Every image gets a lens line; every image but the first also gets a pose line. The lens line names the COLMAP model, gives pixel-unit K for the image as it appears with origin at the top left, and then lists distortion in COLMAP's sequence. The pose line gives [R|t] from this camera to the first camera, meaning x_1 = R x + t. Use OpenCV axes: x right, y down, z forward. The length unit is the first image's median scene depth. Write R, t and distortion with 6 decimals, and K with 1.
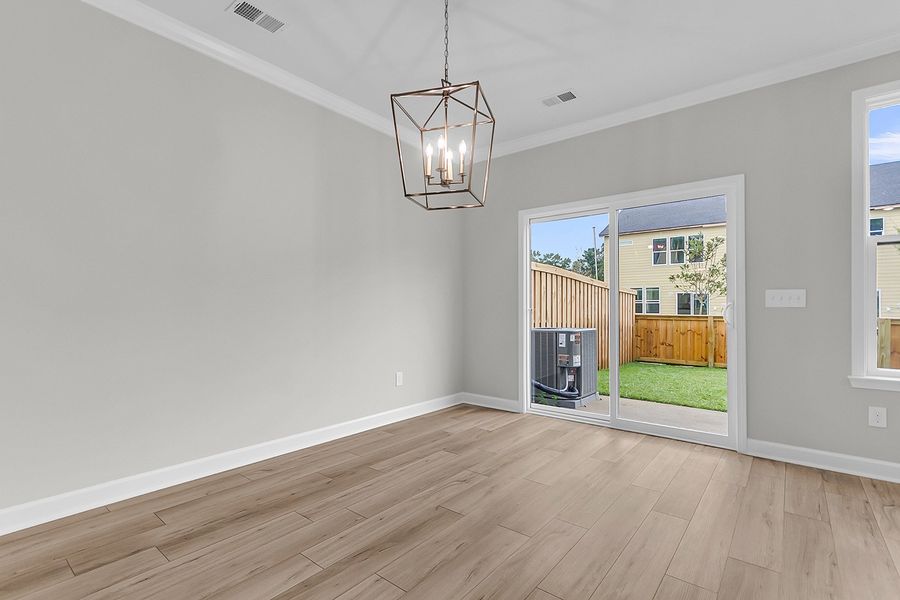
lens RADIAL K [[421.6, 0, 443.8], [0, 421.6, 302.9], [0, 0, 1]] dist [0.000835, 0.000431]
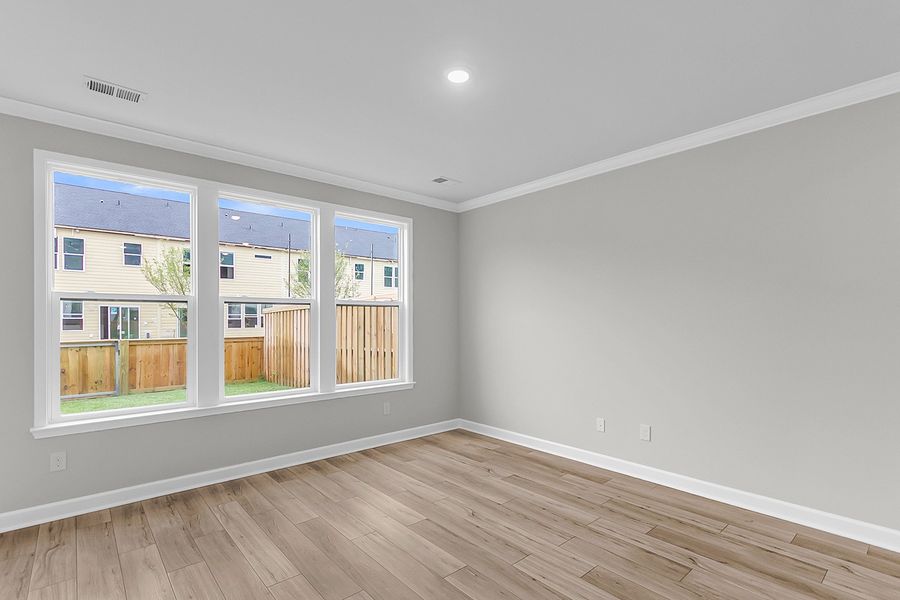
lens RADIAL K [[430.8, 0, 446.4], [0, 430.8, 319.8], [0, 0, 1]] dist [0.002440, 0.000474]
pose [[0.166100, -0.008500, 0.986072, 0.030560], [-0.008408, 0.999914, 0.010035, -0.030934], [-0.986073, -0.009958, 0.166015, -0.043188]]
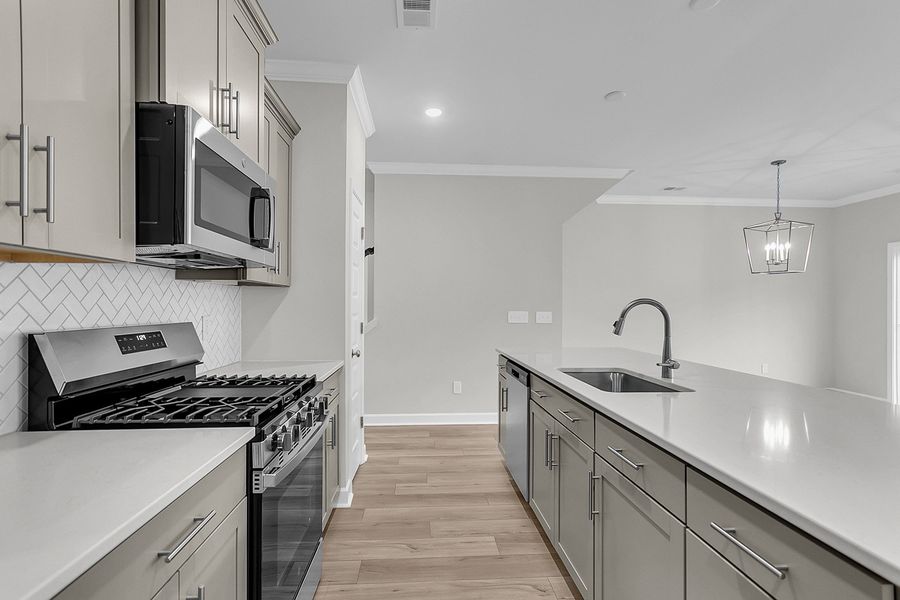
lens RADIAL K [[429.9, 0, 443.1], [0, 429.9, 306.9], [0, 0, 1]] dist [0.001167, 0.000189]
pose [[0.684251, 0.000937, -0.729246, 0.094108], [0.006841, 0.999947, 0.007704, -0.024067], [0.729215, -0.010260, 0.684208, -0.360202]]
